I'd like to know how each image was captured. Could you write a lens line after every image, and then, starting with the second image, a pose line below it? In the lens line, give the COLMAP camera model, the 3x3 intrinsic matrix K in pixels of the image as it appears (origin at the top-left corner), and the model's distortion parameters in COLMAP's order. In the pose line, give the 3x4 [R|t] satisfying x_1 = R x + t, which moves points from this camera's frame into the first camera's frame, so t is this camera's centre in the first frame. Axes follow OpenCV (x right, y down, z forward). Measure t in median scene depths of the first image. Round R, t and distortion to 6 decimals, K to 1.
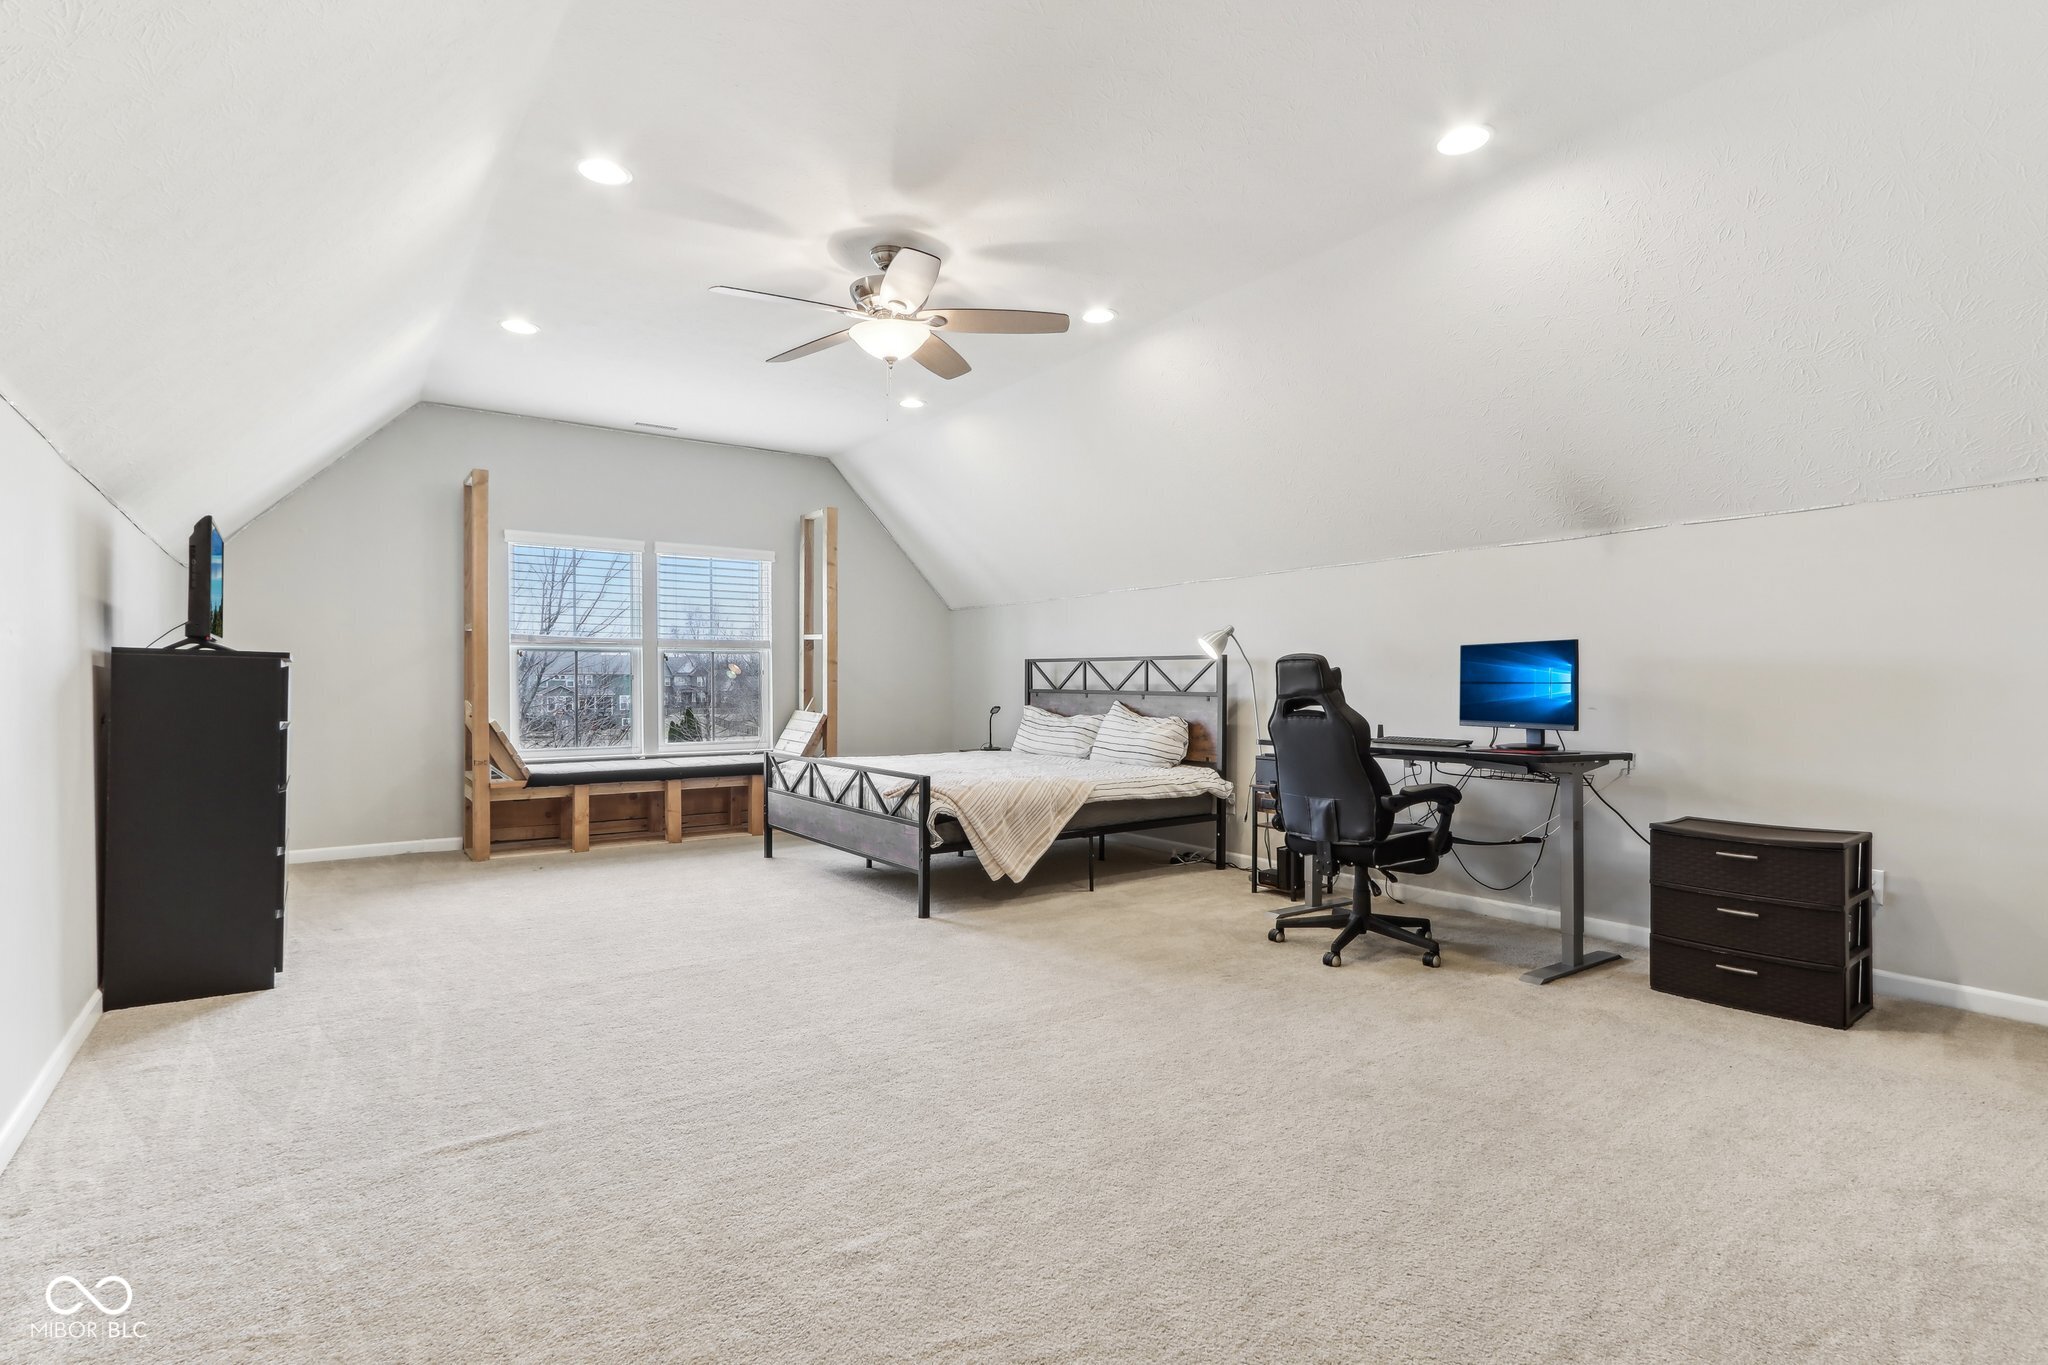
lens RADIAL K [[979.1, 0, 1024.0], [0, 979.1, 682.5], [0, 0, 1]] dist [-0.000627, 0.000570]
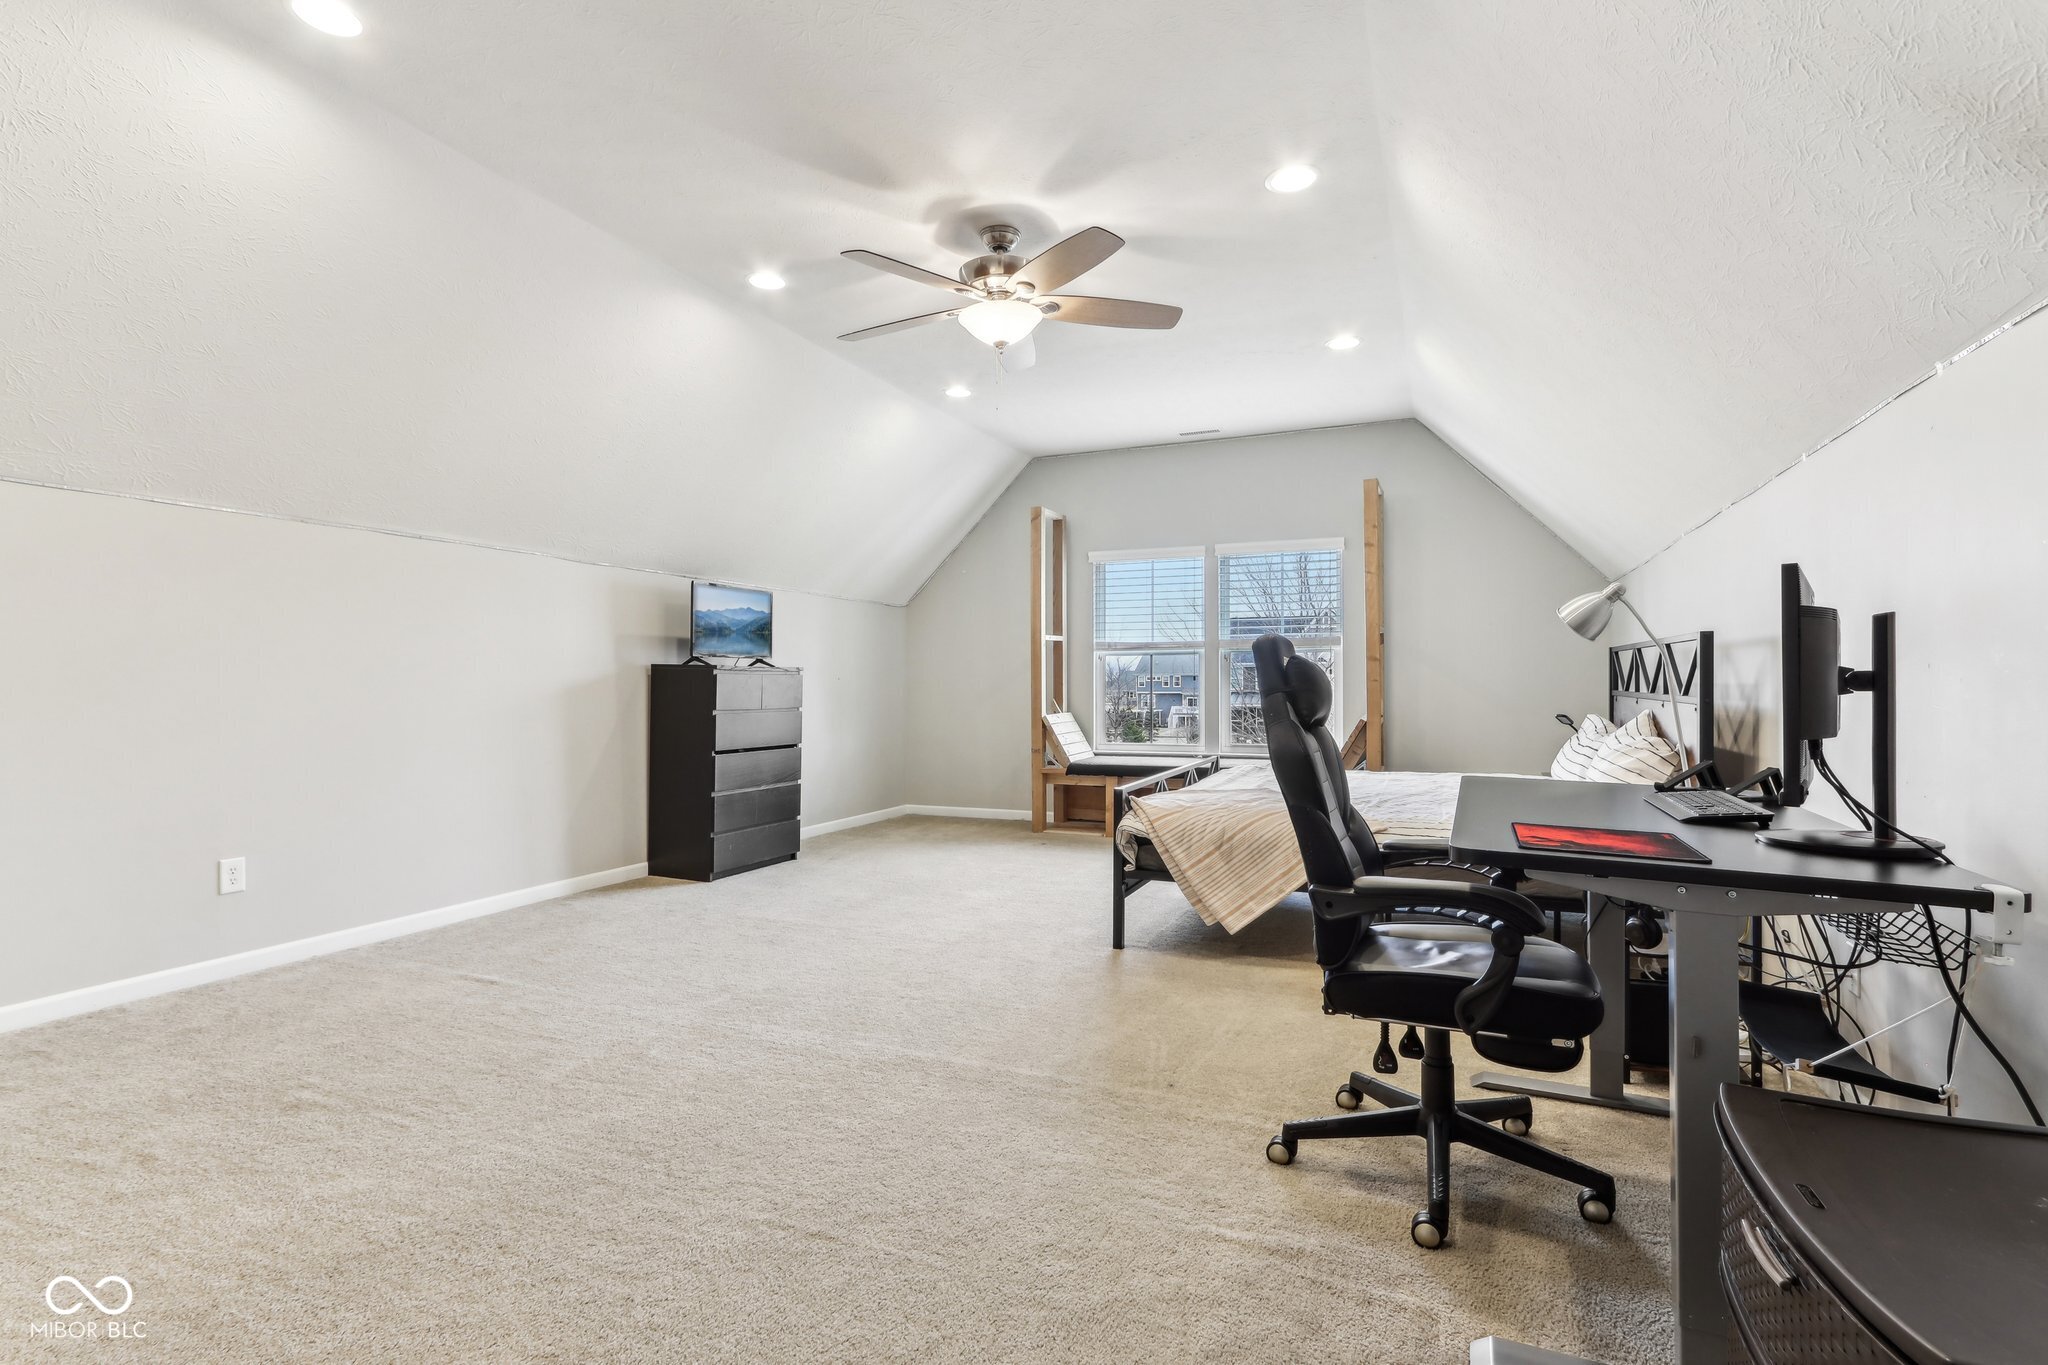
lens RADIAL K [[984.9, 0, 999.1], [0, 984.9, 681.9], [0, 0, 1]] dist [-0.000281, 0.000804]
pose [[0.509146, -0.005462, -0.860663, 0.579449], [0.004034, 0.999984, -0.003959, 0.002457], [0.860670, -0.001456, 0.509160, 0.429450]]
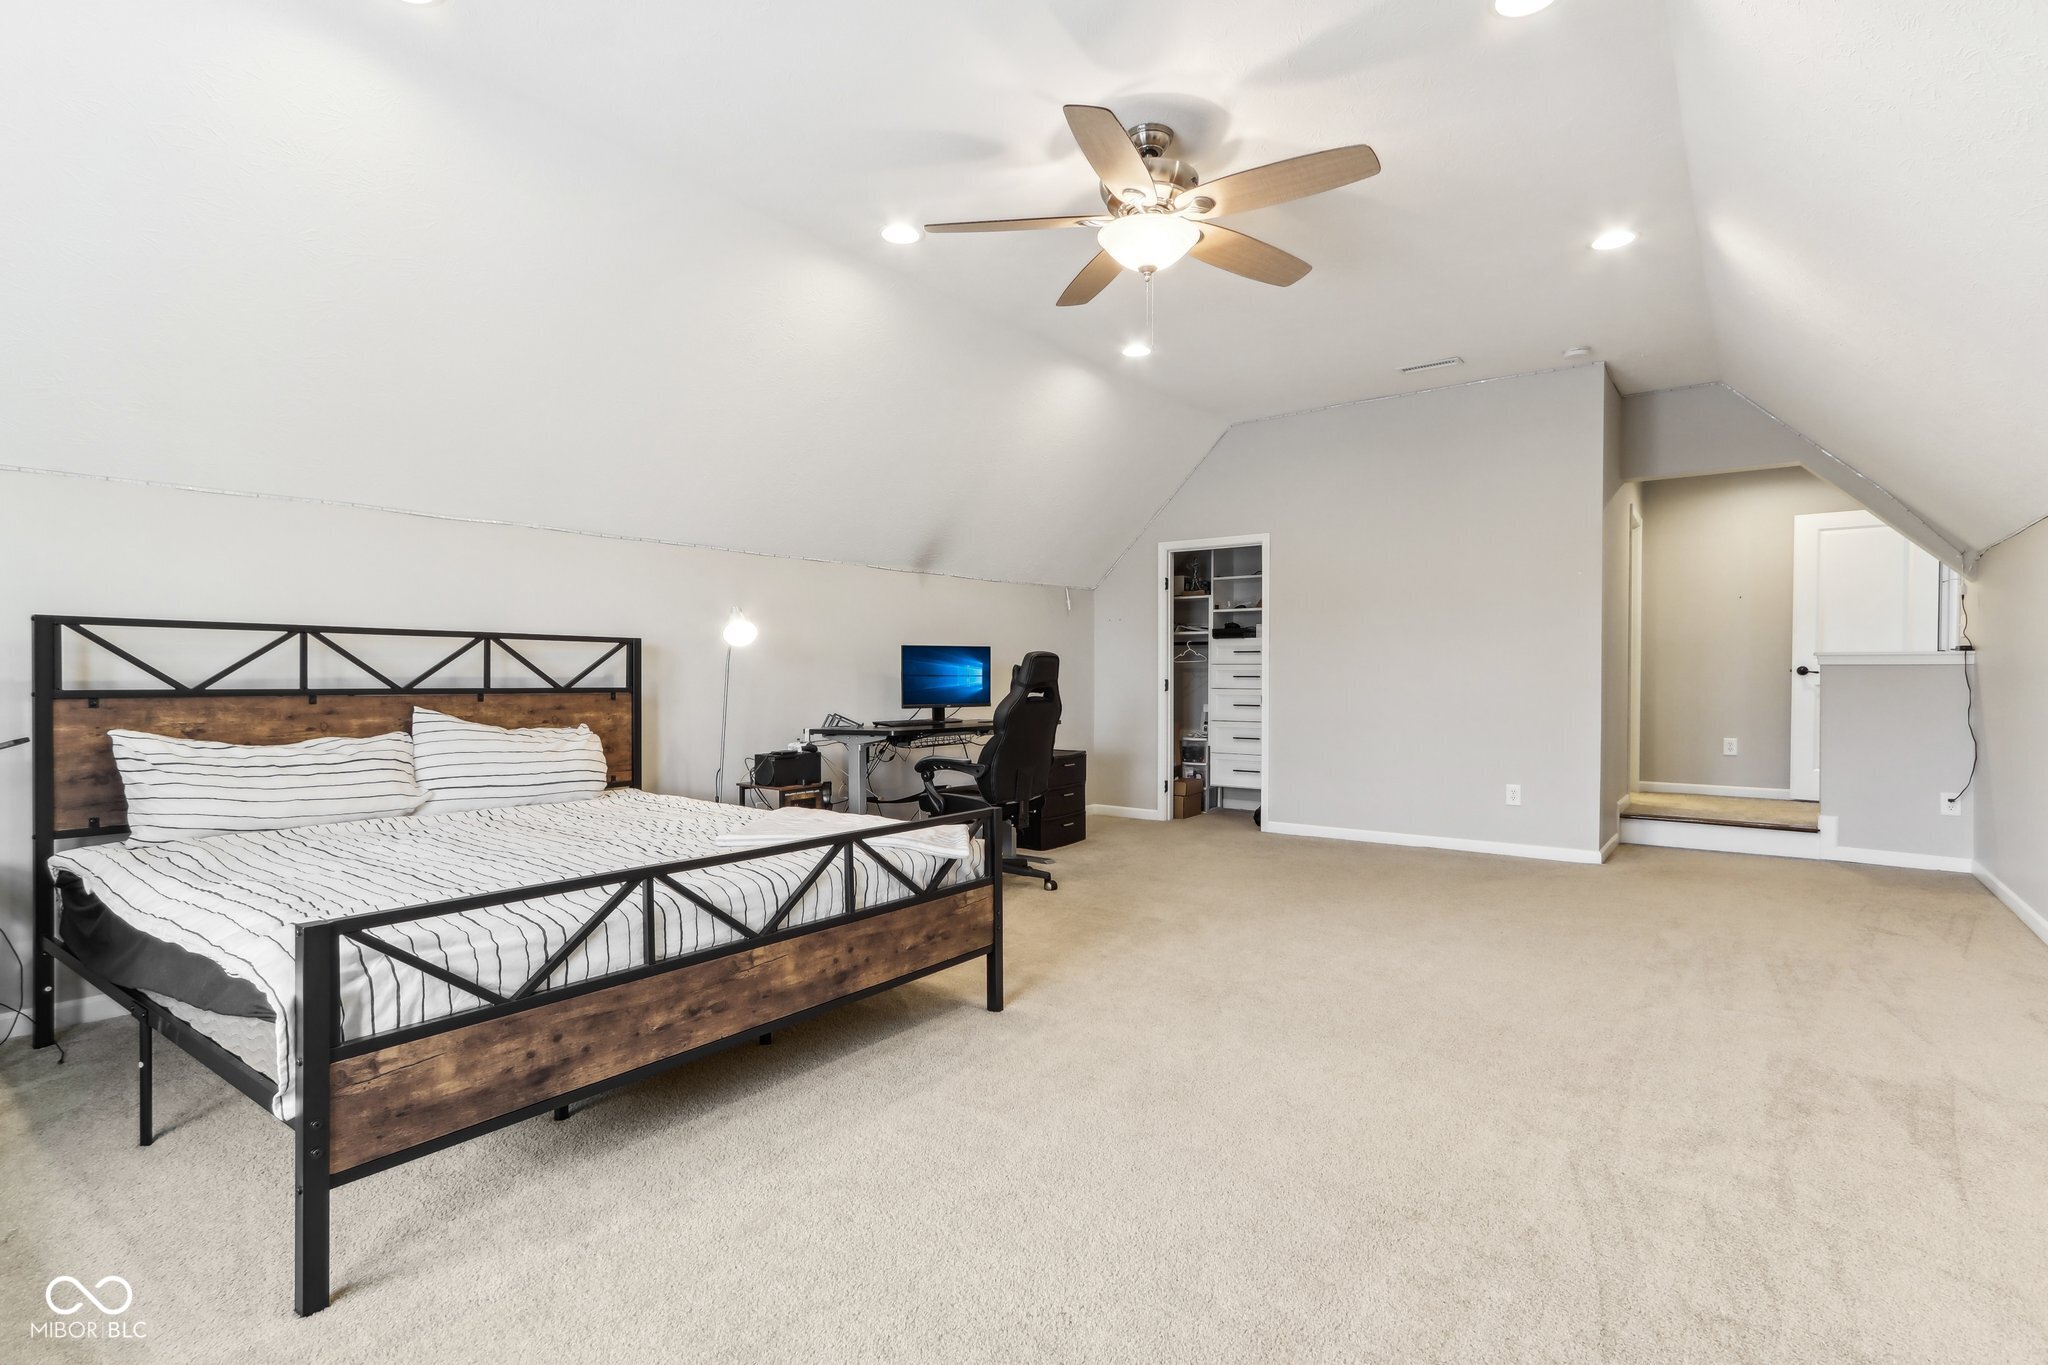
lens RADIAL K [[984.9, 0, 999.1], [0, 984.9, 681.9], [0, 0, 1]] dist [-0.000281, 0.000804]
pose [[-0.271318, -0.010197, 0.962436, -0.734958], [-0.004876, 0.999946, 0.009220, -0.003150], [-0.962478, -0.002191, -0.271353, 1.123311]]
